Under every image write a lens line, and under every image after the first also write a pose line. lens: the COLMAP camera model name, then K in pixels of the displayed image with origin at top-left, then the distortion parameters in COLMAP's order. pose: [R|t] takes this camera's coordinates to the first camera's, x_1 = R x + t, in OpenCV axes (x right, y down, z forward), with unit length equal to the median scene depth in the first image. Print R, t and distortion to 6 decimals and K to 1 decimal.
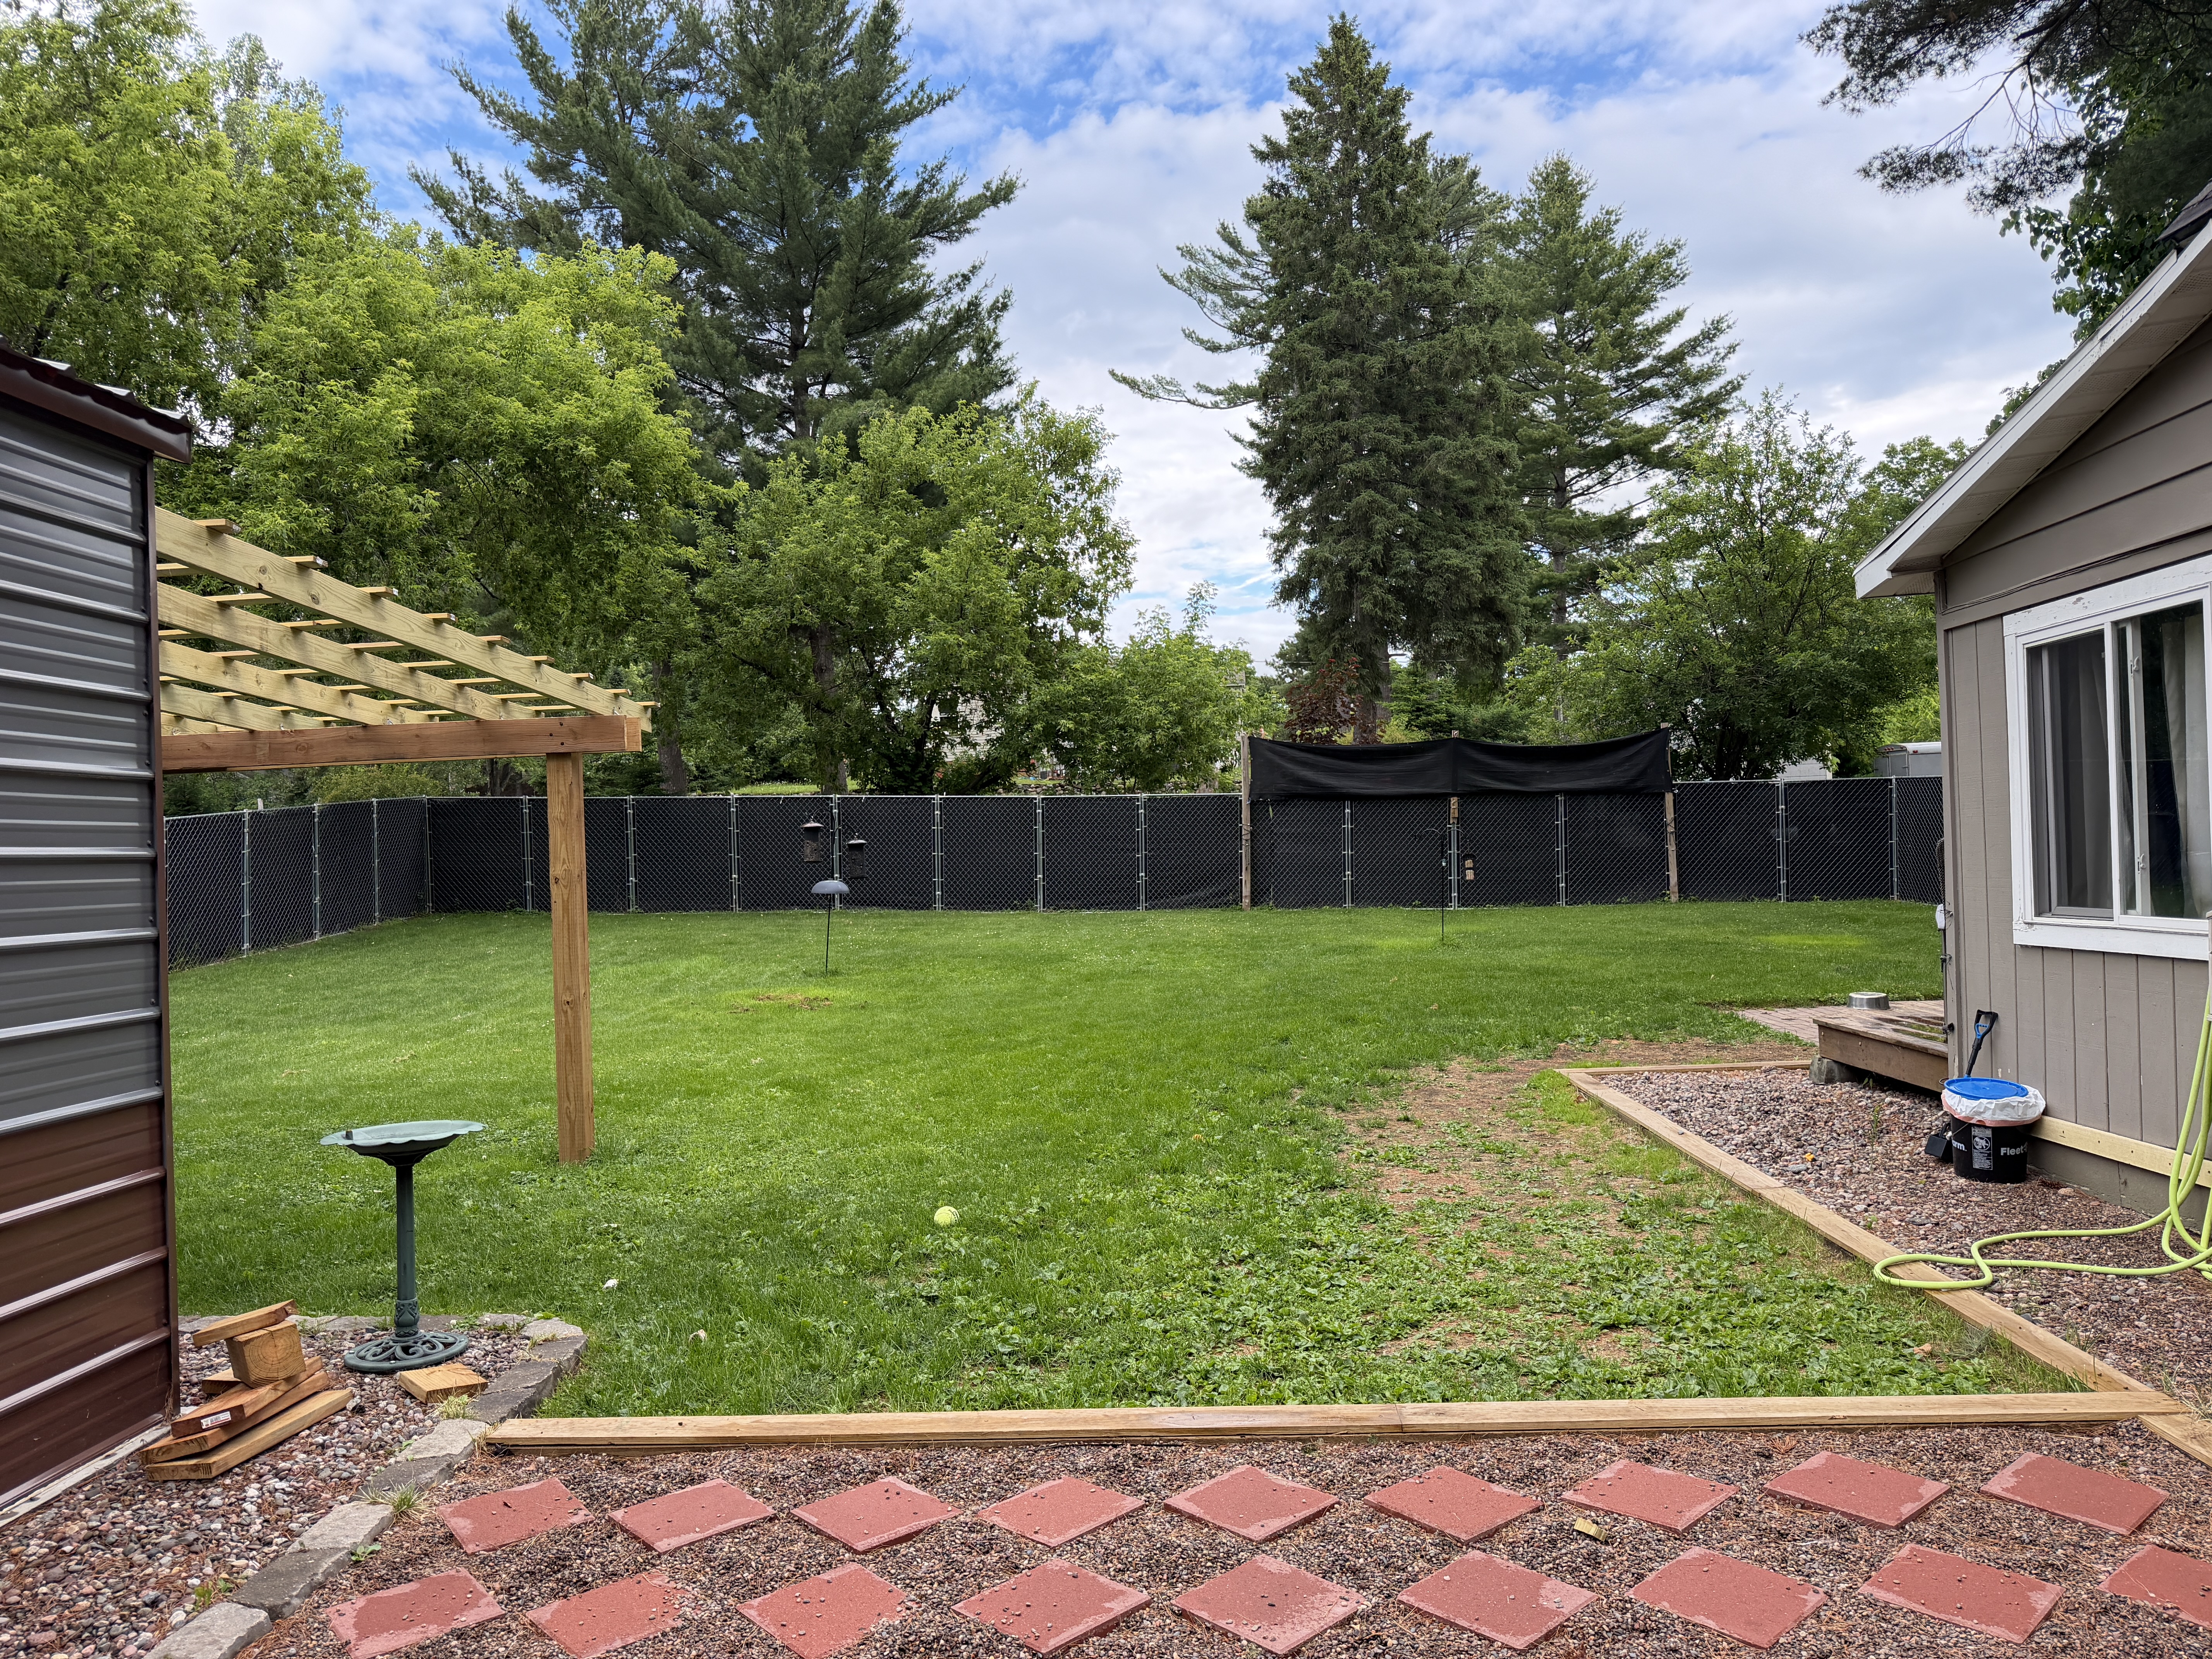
lens RADIAL K [[1550.4, 0, 1107.2], [0, 1550.4, 824.6], [0, 0, 1]] dist [0.010290, -0.012940]
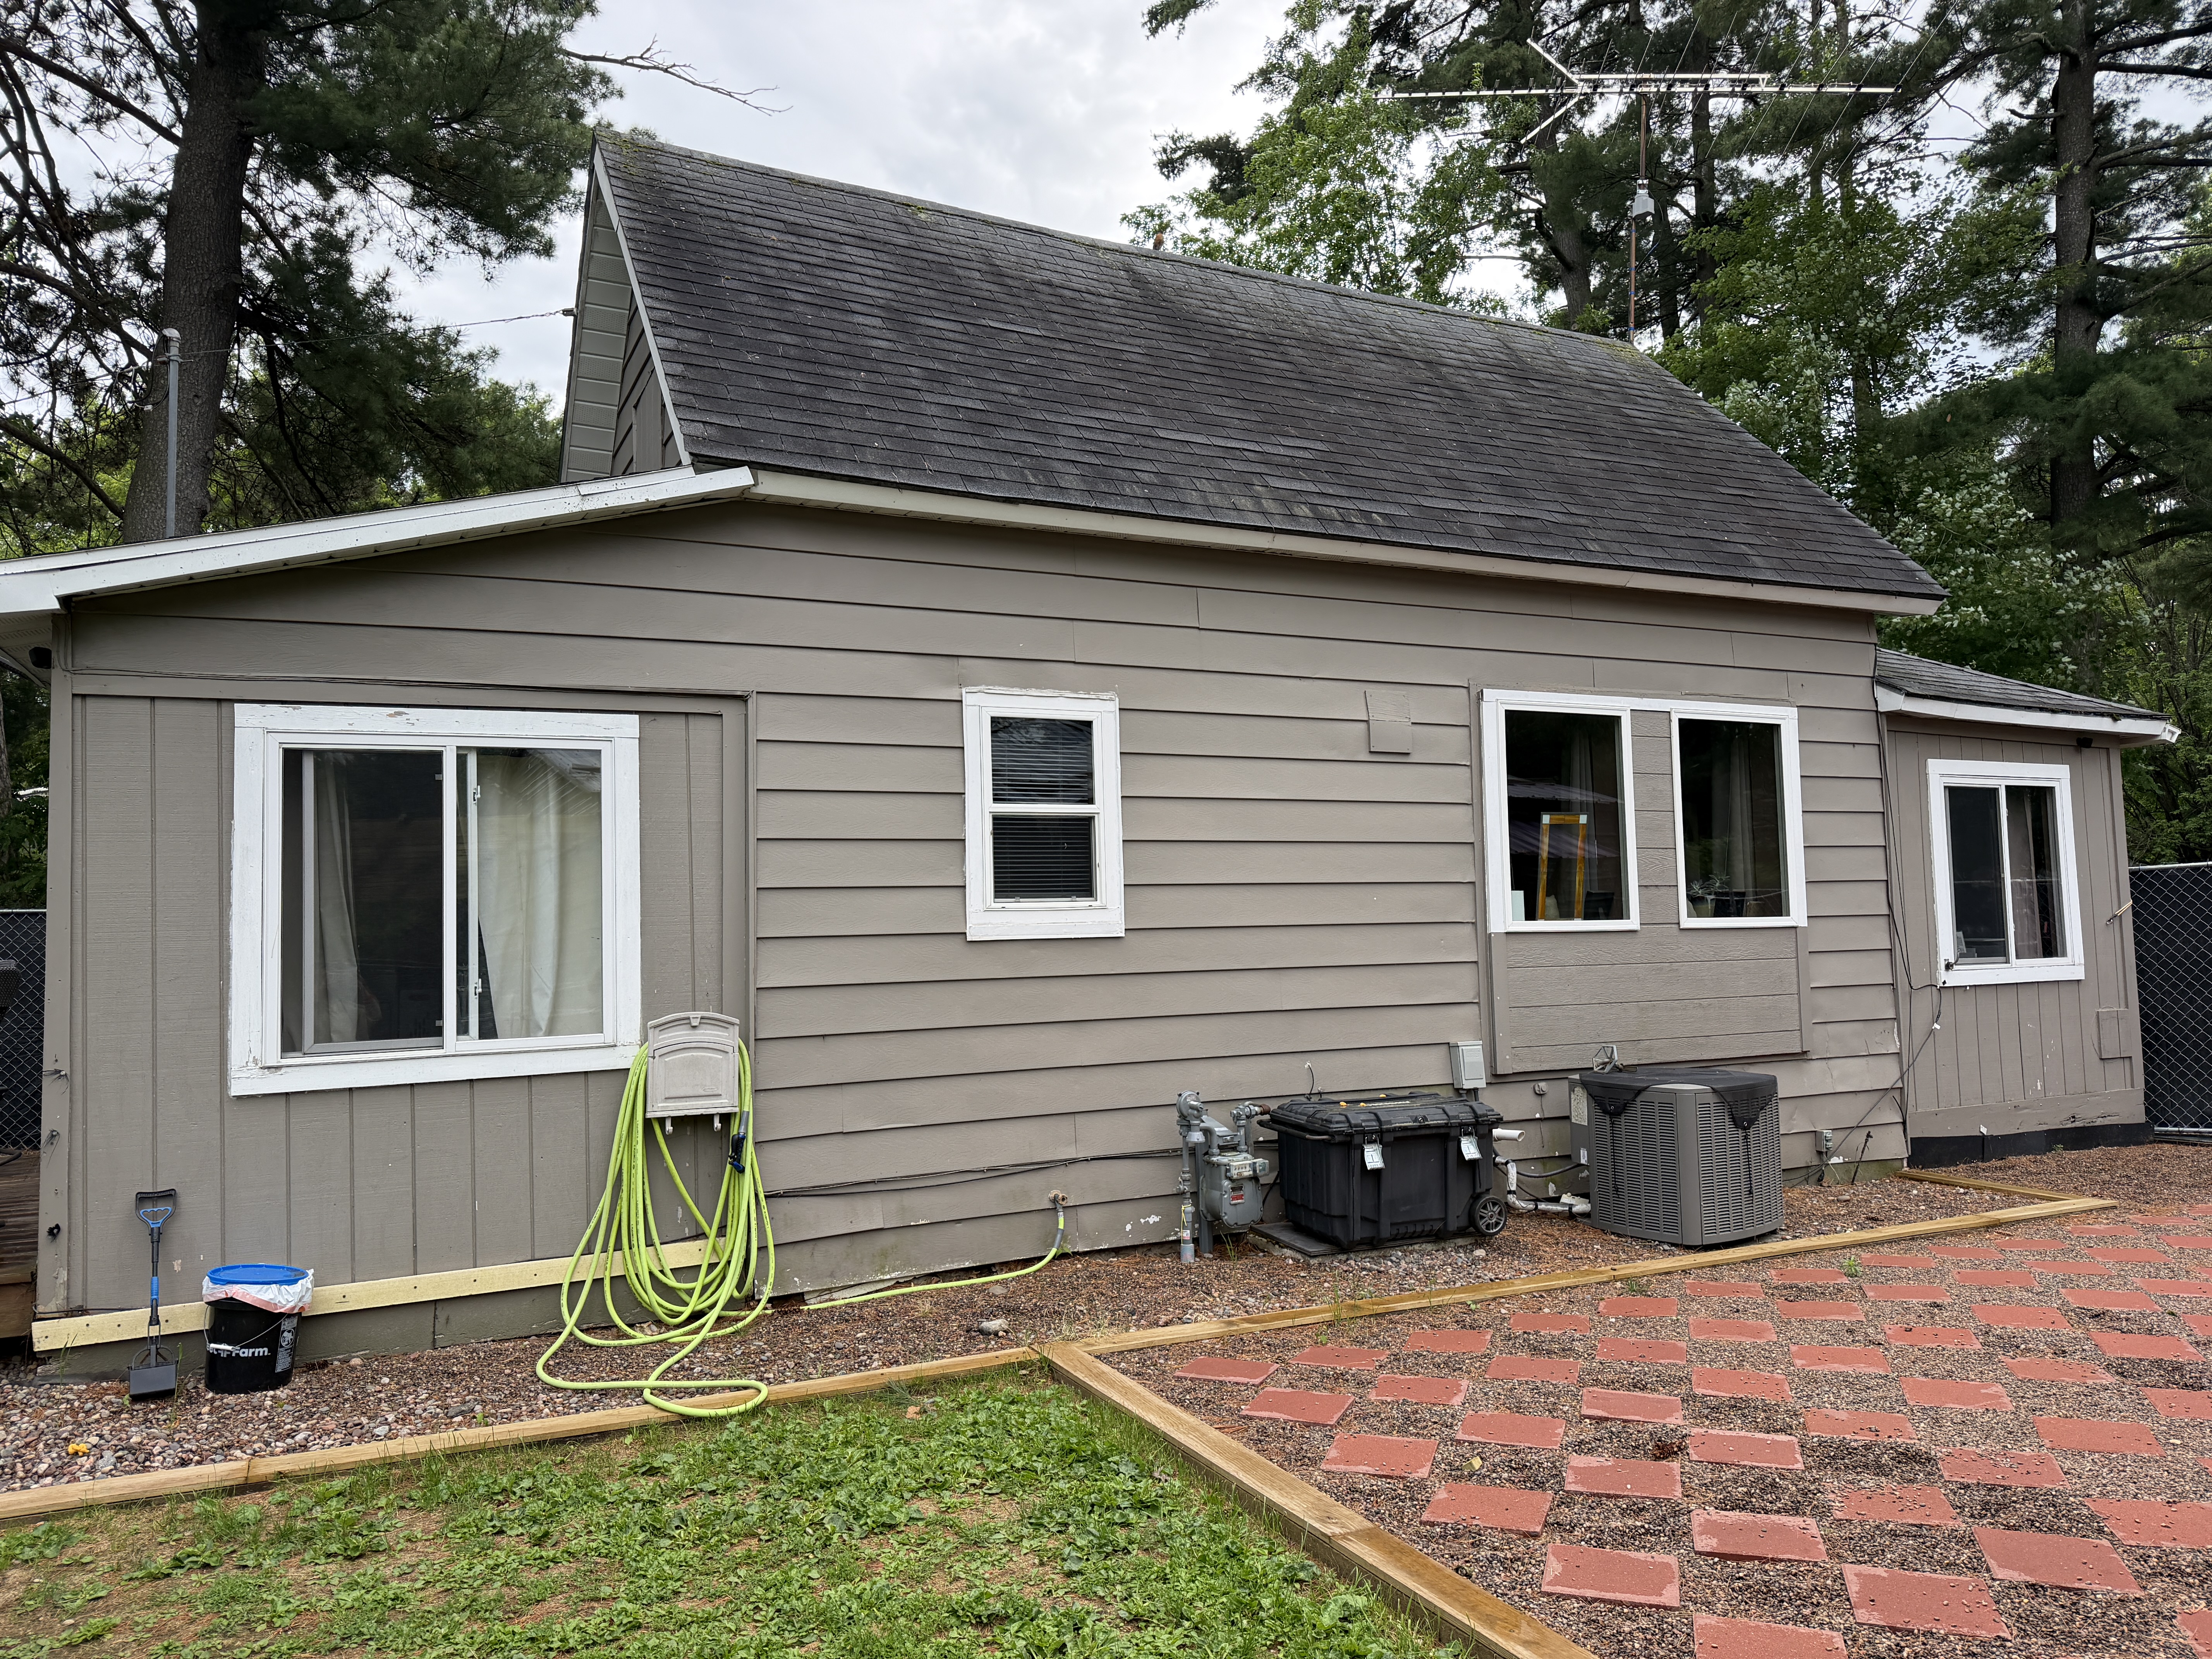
lens RADIAL K [[1550.4, 0, 1090.2], [0, 1550.4, 827.8], [0, 0, 1]] dist [0.010290, -0.012940]
pose [[-0.478530, 0.097529, 0.872638, -0.422727], [0.020856, 0.994795, -0.099744, 0.030484], [-0.877823, -0.029531, -0.478074, 1.130725]]
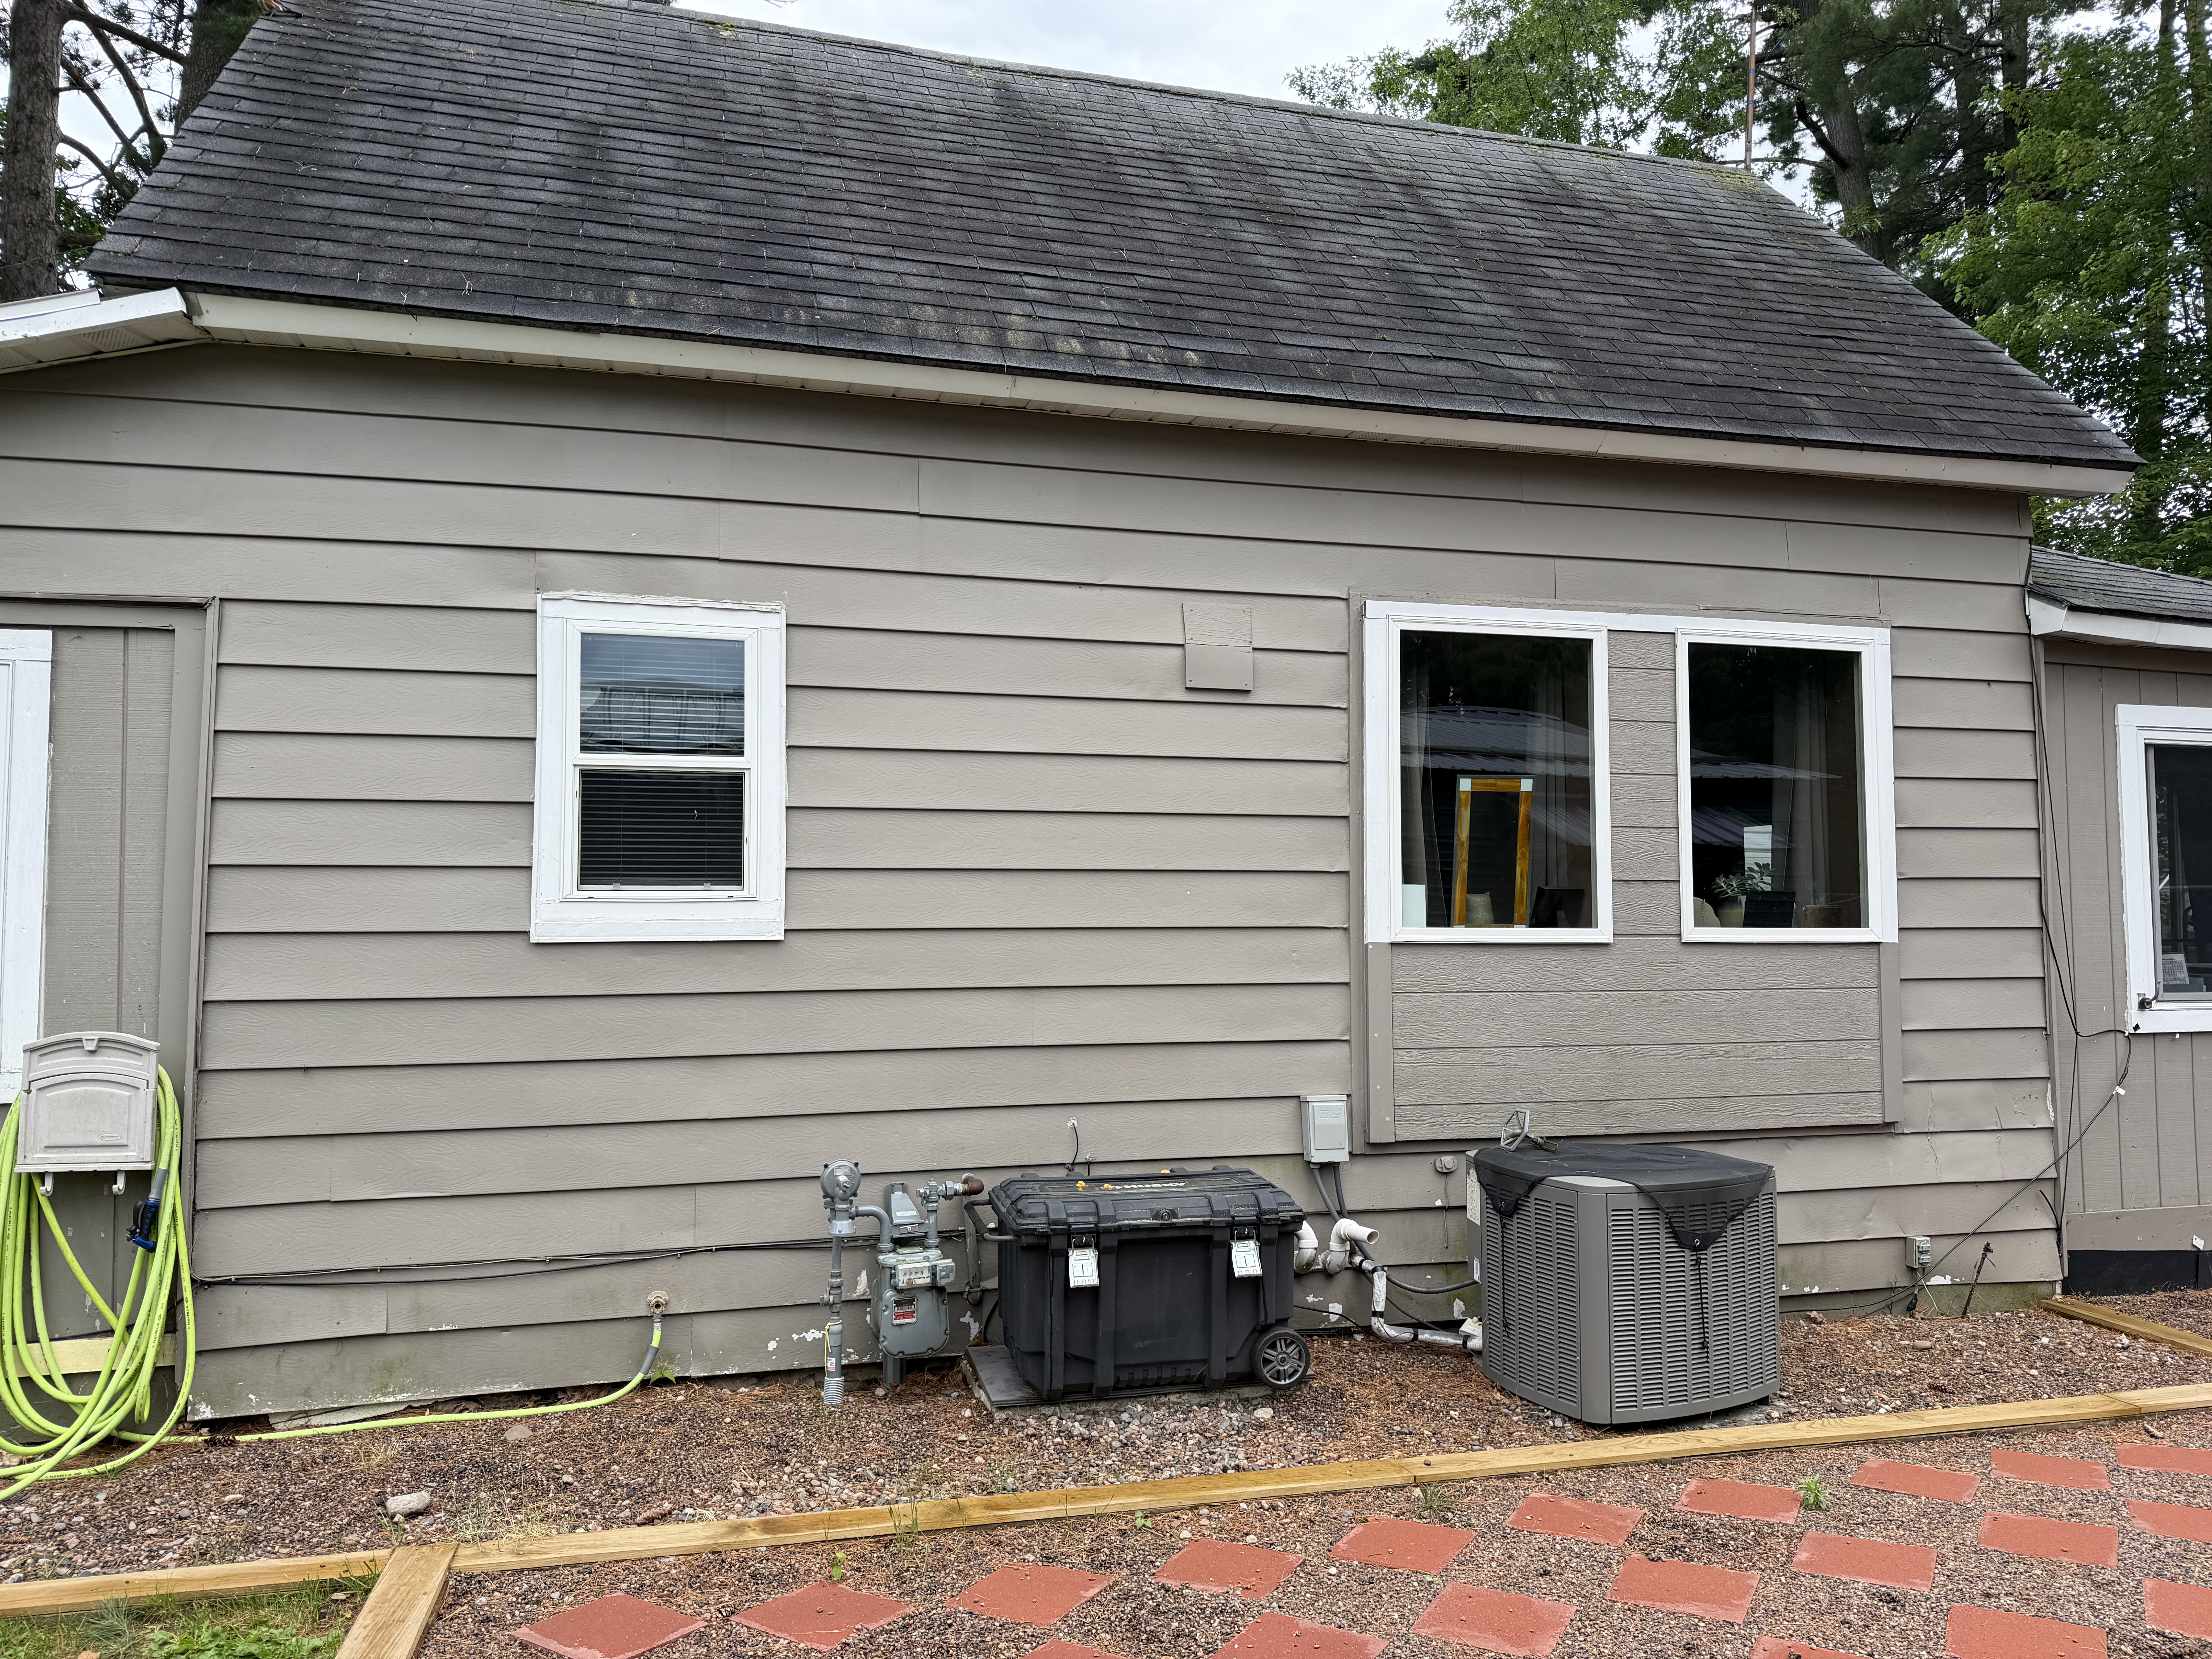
lens RADIAL K [[1550.4, 0, 1123.4], [0, 1550.4, 835.1], [0, 0, 1]] dist [0.010290, -0.012940]
pose [[-0.310623, 0.086047, 0.946630, -0.265625], [-0.003915, 0.995770, -0.091798, 0.015865], [-0.950525, -0.032221, -0.308973, 0.616100]]
